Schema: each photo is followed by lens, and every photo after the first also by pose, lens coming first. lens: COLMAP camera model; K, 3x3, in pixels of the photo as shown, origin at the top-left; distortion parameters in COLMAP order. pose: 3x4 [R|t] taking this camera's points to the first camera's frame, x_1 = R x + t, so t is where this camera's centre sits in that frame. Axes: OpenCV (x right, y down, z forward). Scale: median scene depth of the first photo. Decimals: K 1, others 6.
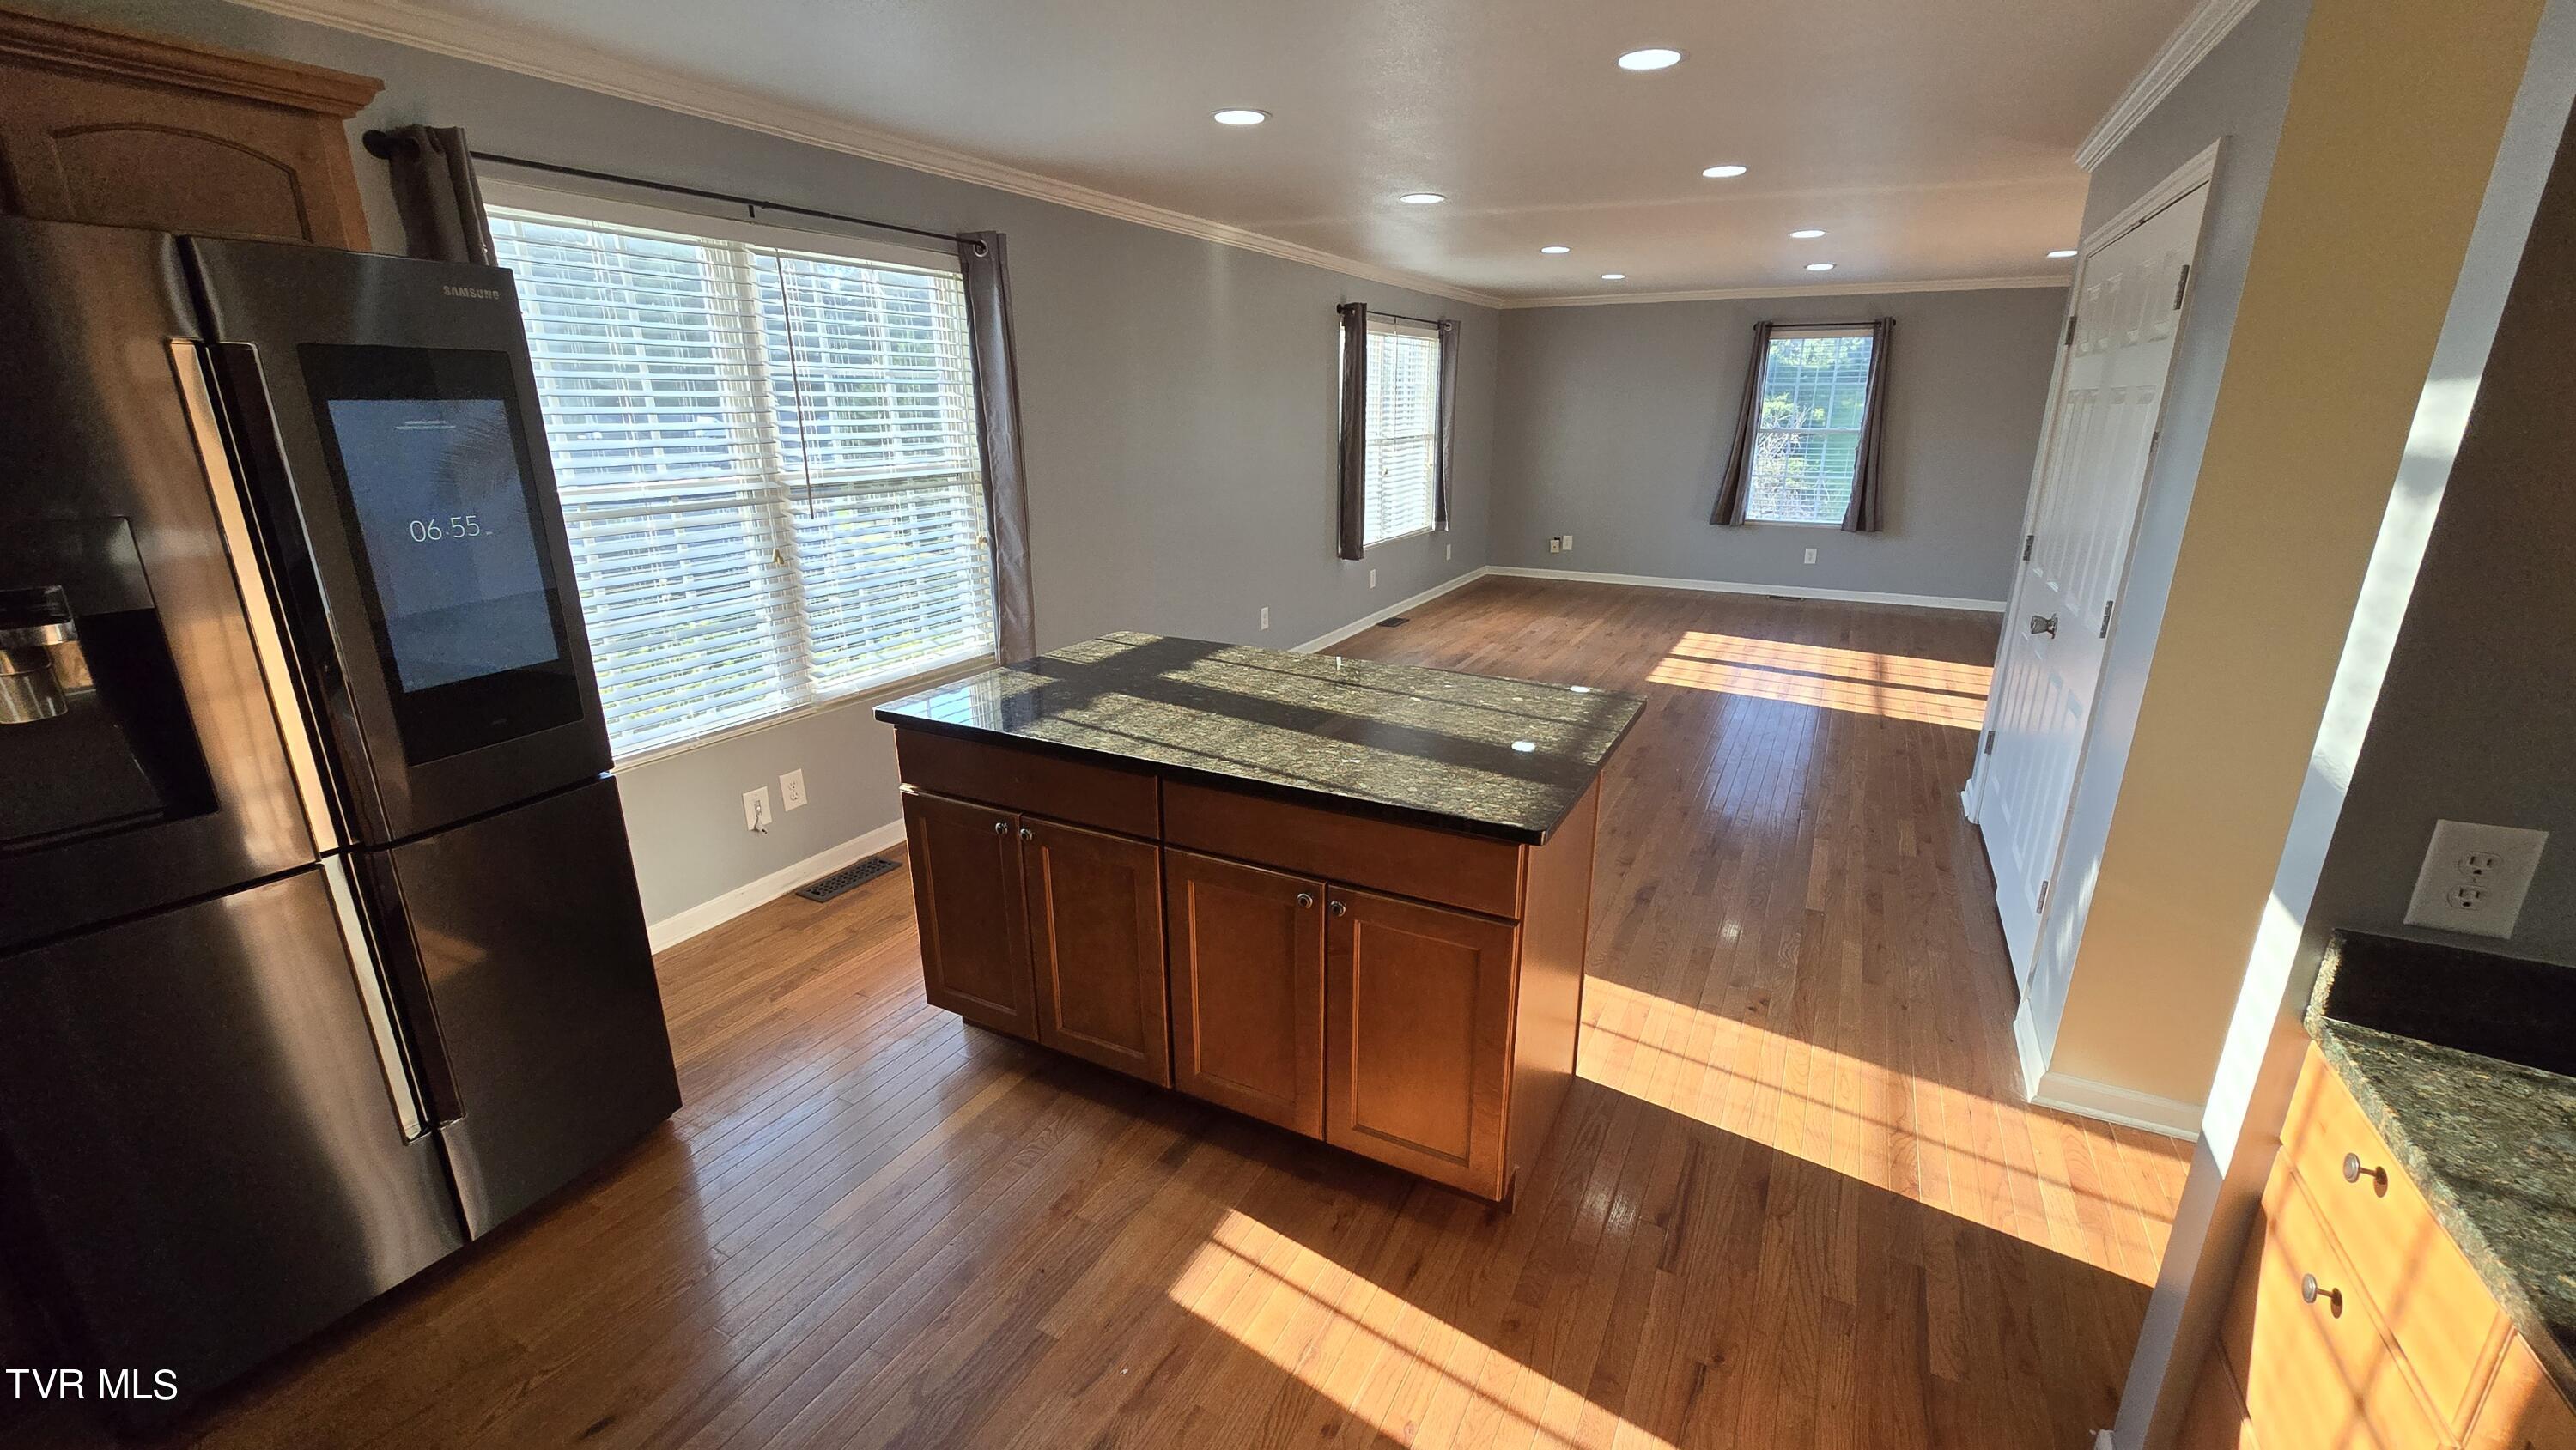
lens RADIAL K [[1094.0, 0, 1293.2], [0, 1094.0, 693.2], [0, 0, 1]] dist [0.003630, 0.000171]
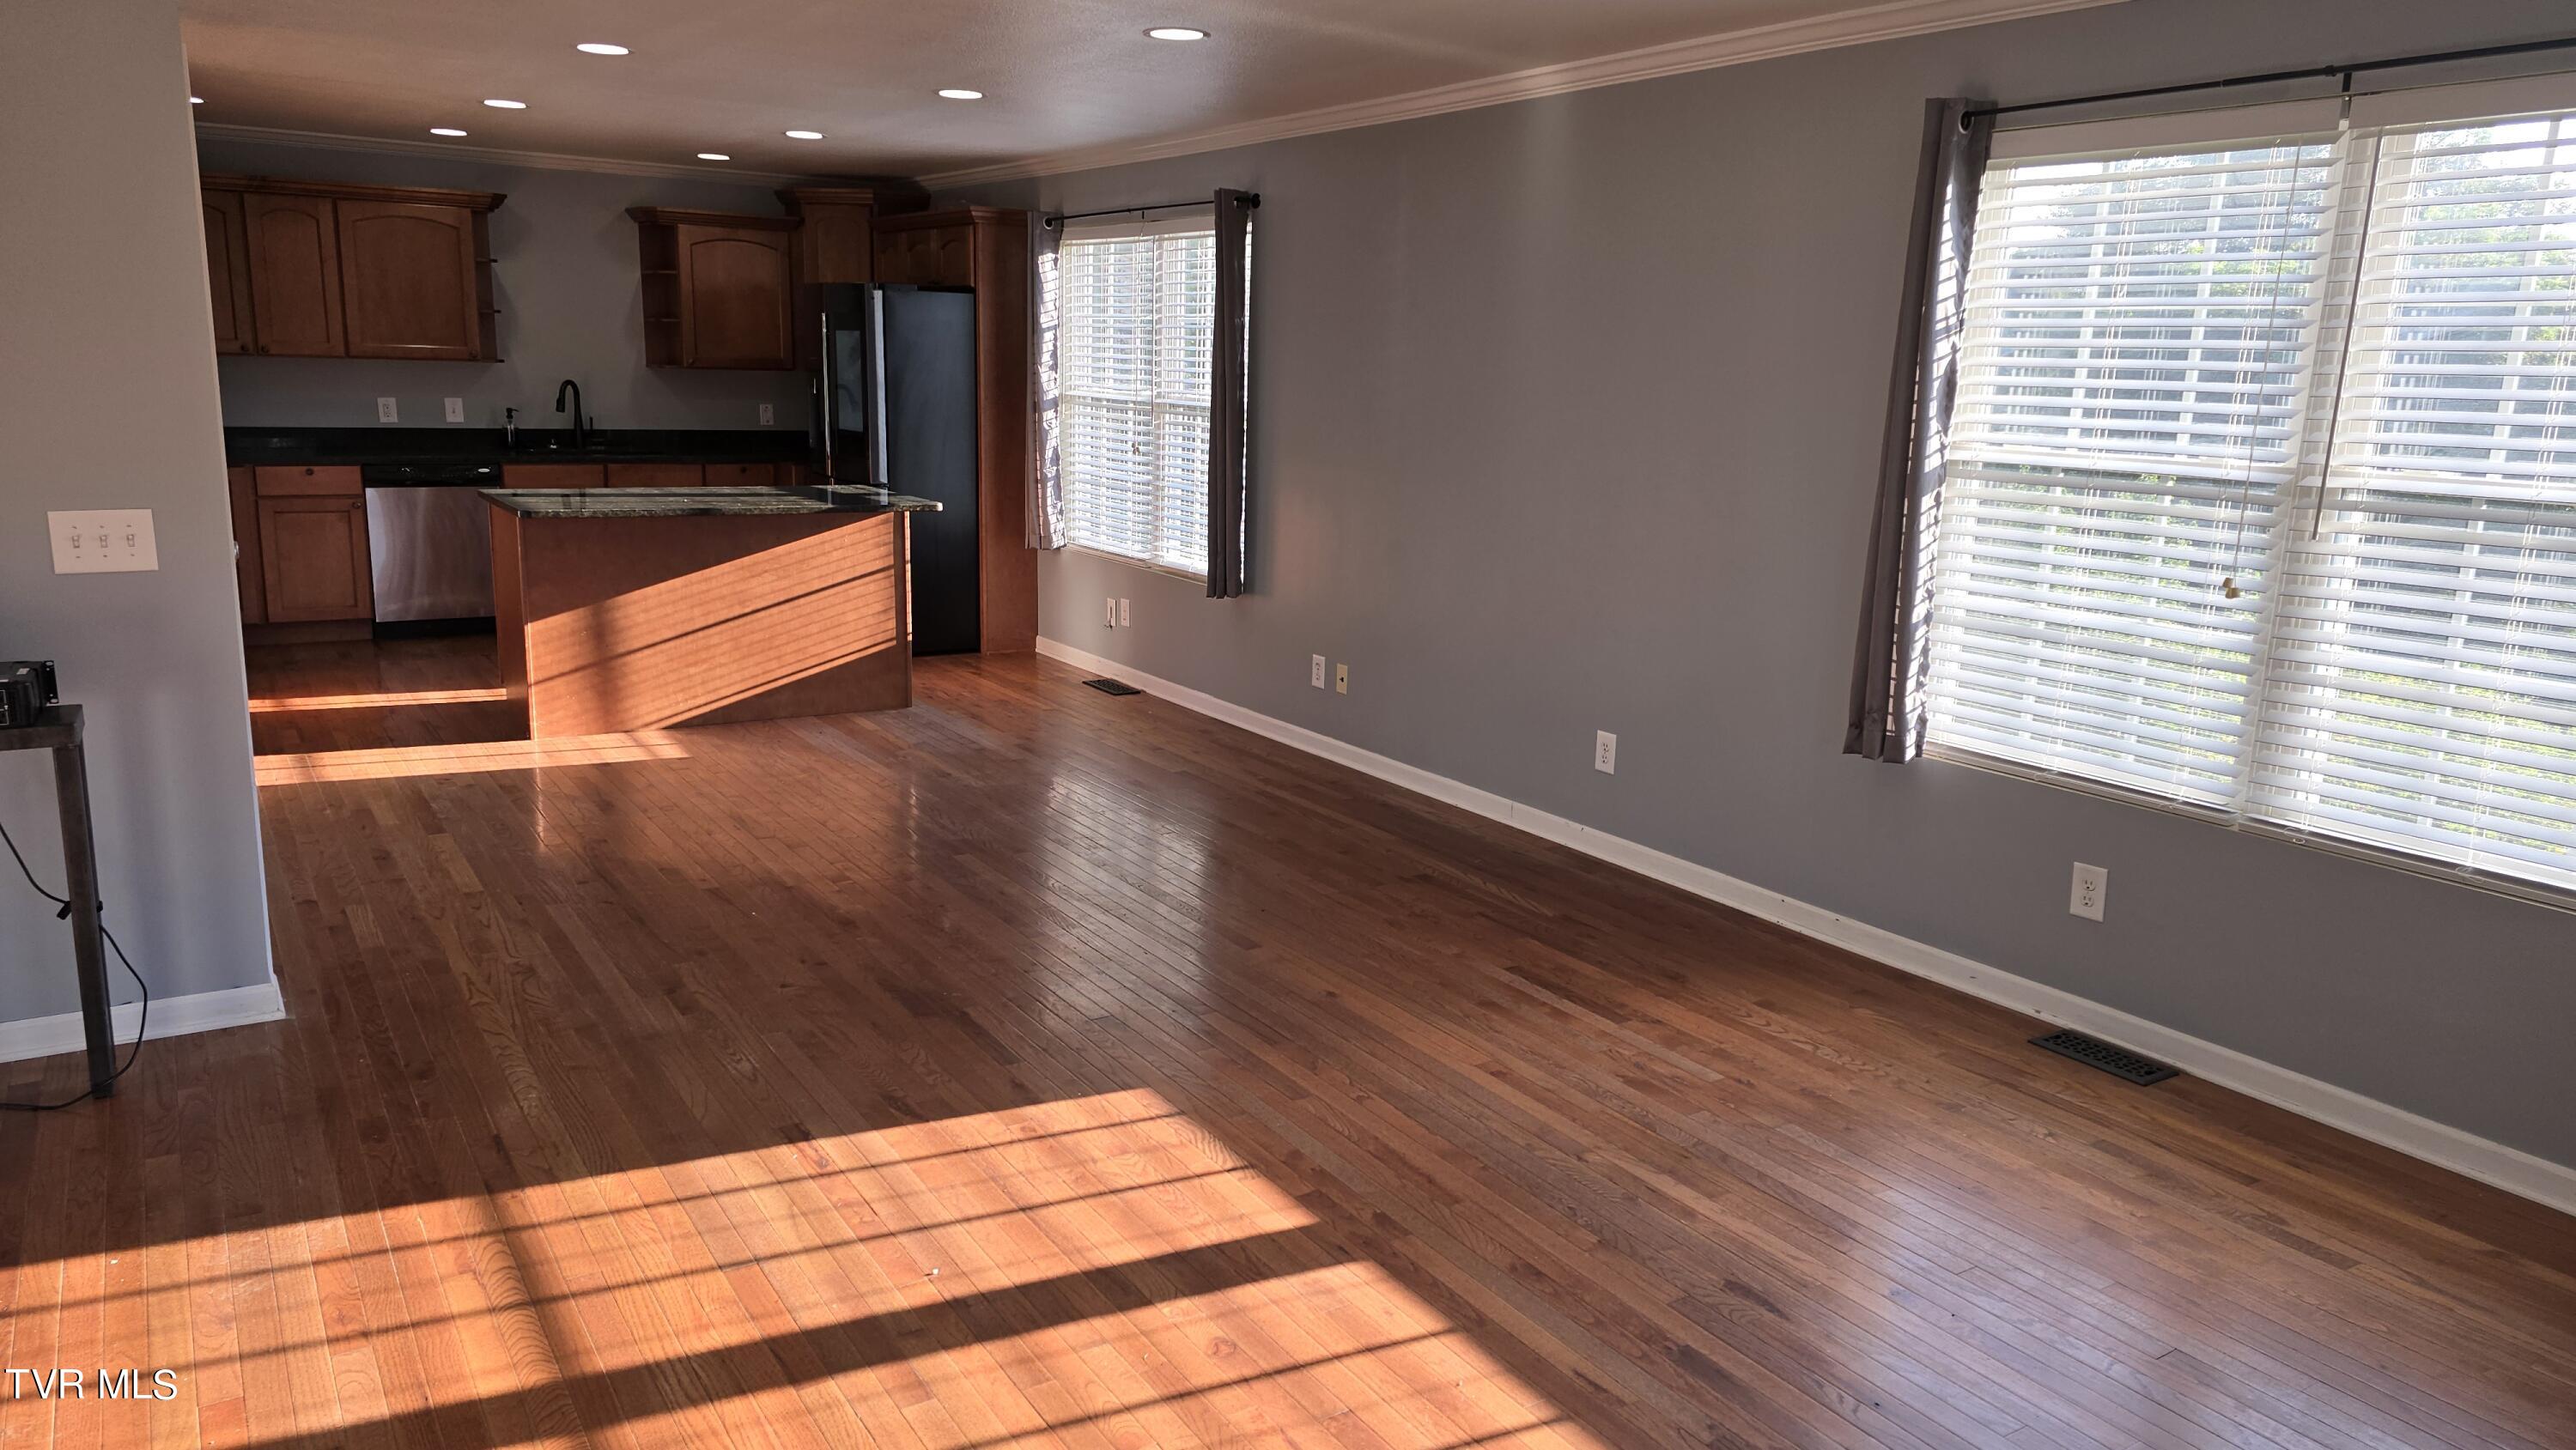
lens RADIAL K [[1669.6, 0, 1288.0], [0, 1669.6, 725.0], [0, 0, 1]] dist [0.010797, -0.000936]
pose [[-0.482753, 0.165112, -0.860051, 1.390036], [-0.267629, 0.907271, 0.324399, -0.570797], [0.833861, 0.386779, -0.393798, 2.208689]]
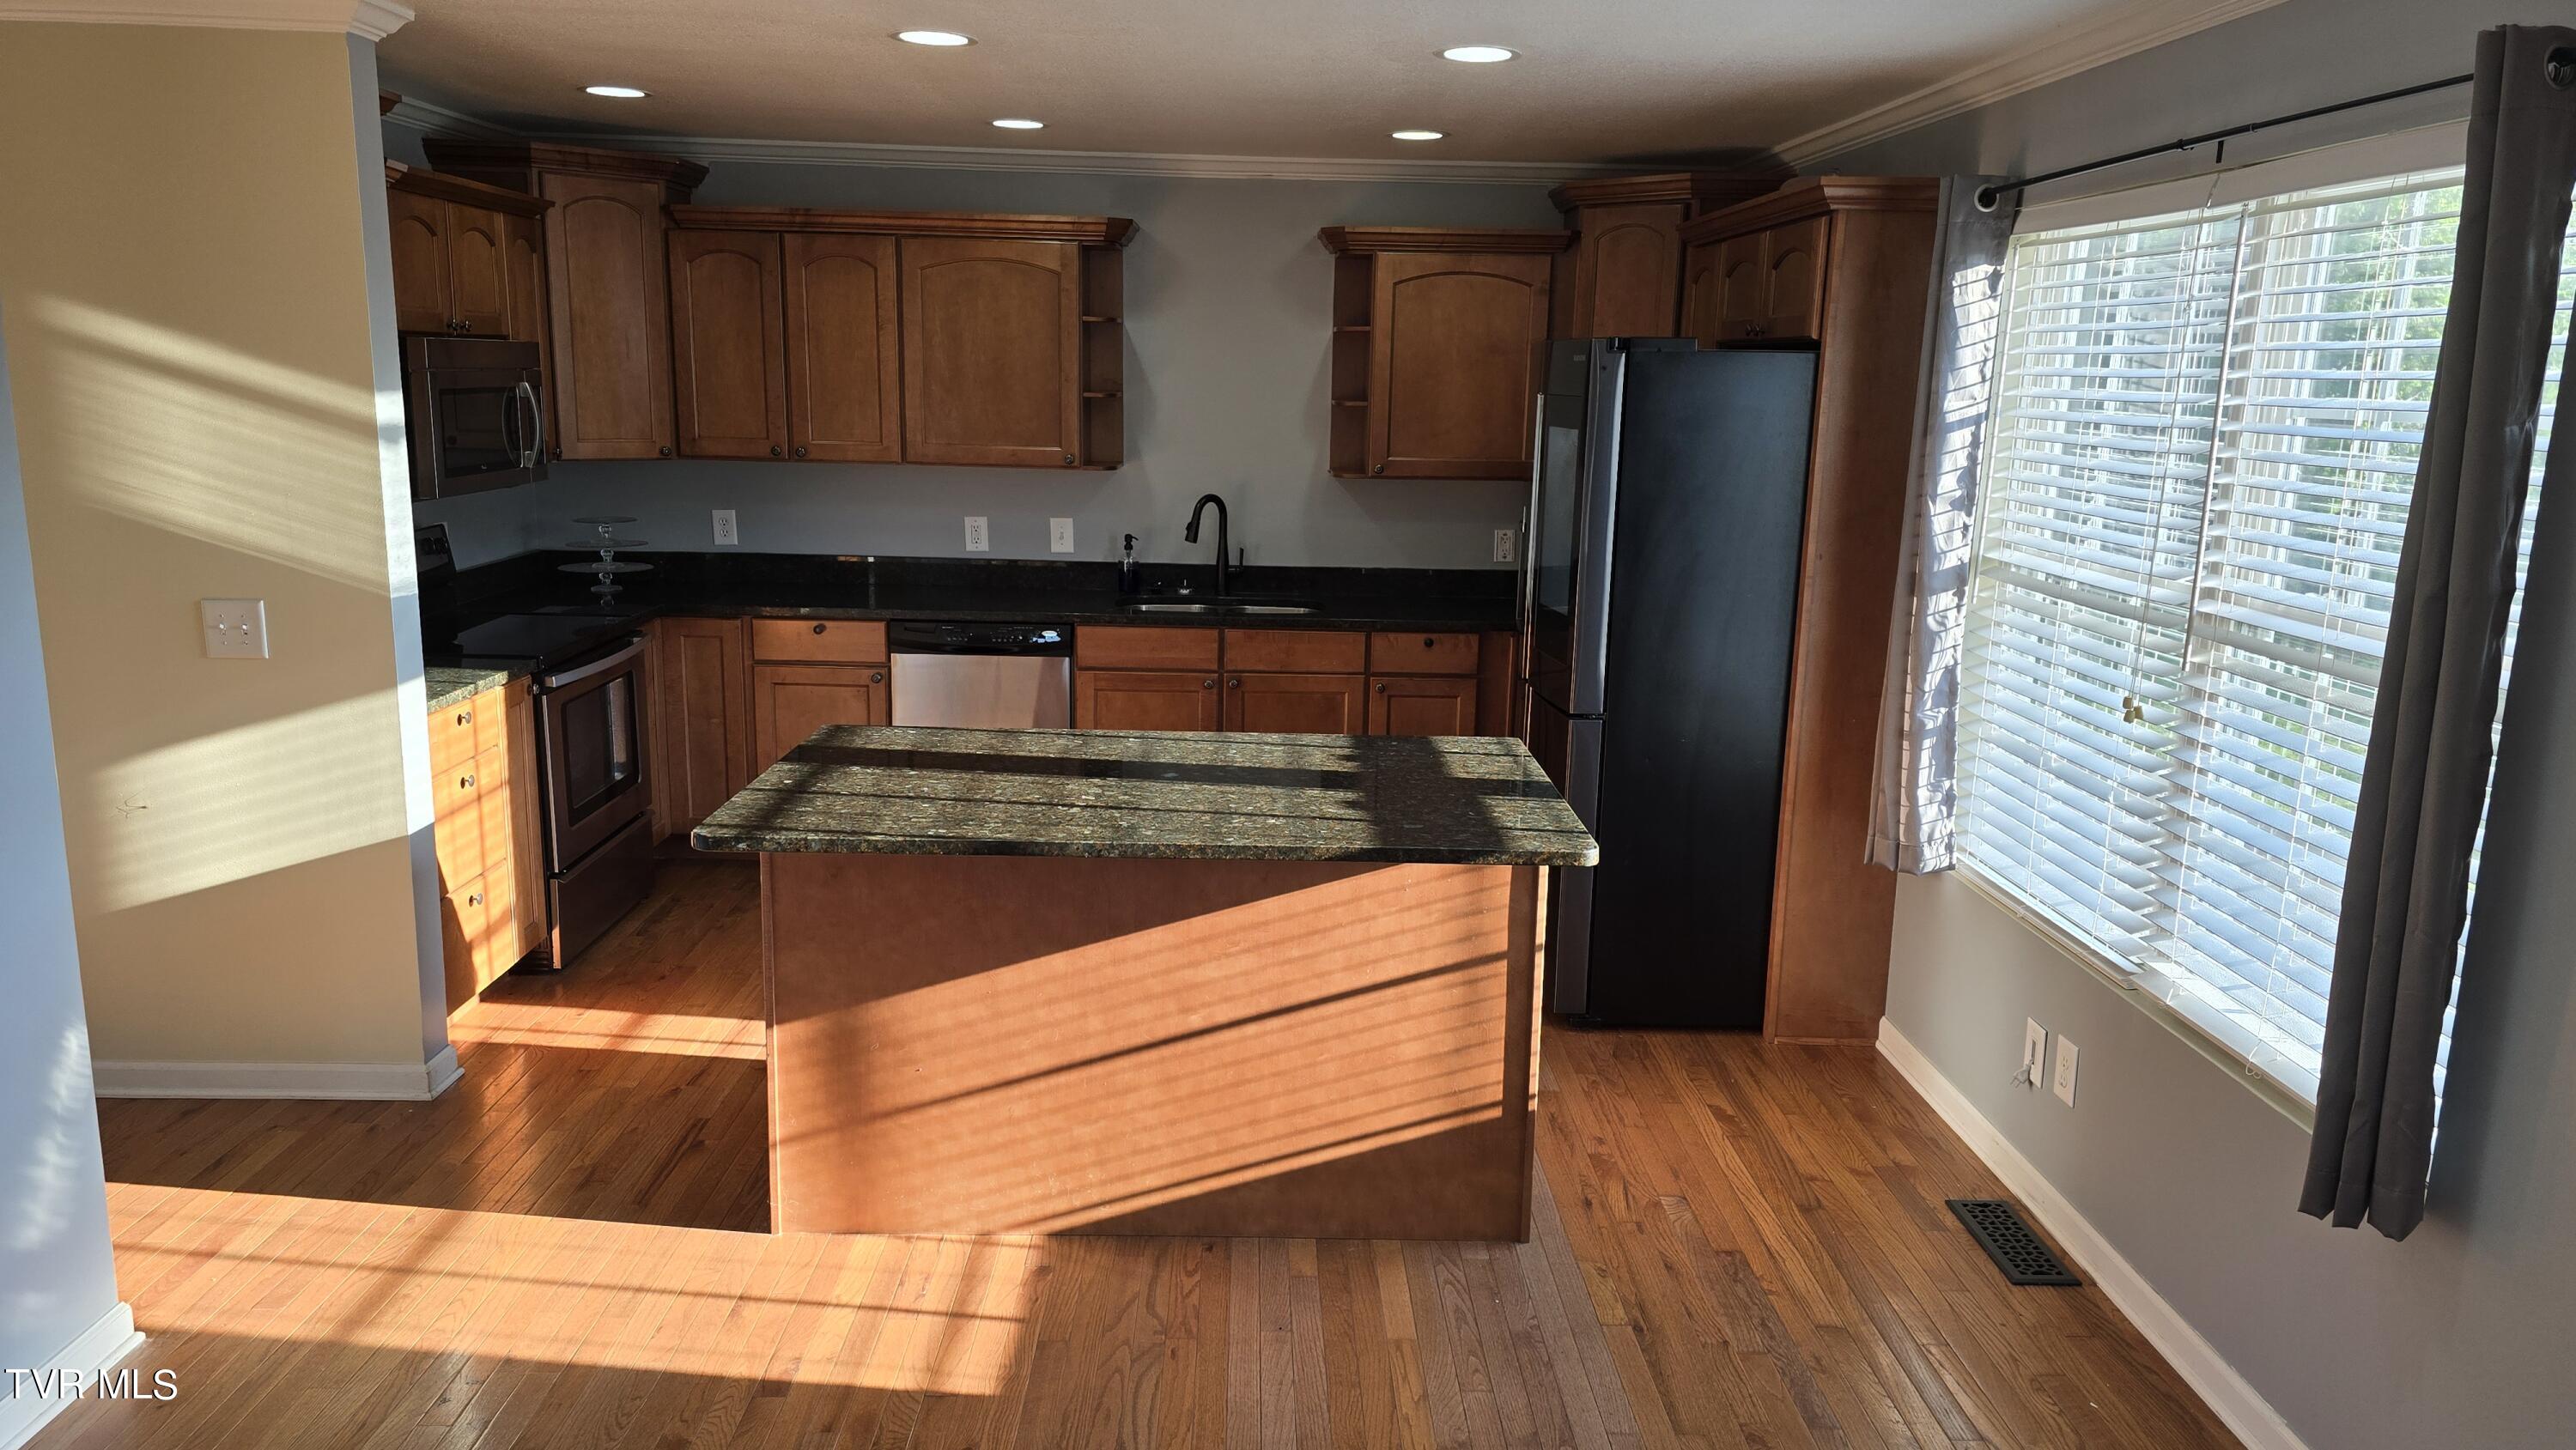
lens RADIAL K [[1735.8, 0, 1287.1], [0, 1735.8, 741.2], [0, 0, 1]] dist [0.064684, -0.000516]
pose [[-0.871708, 0.073223, -0.484524, 0.422227], [-0.159062, 0.892952, 0.421114, -0.457629], [0.463492, 0.444158, -0.766746, 1.576585]]
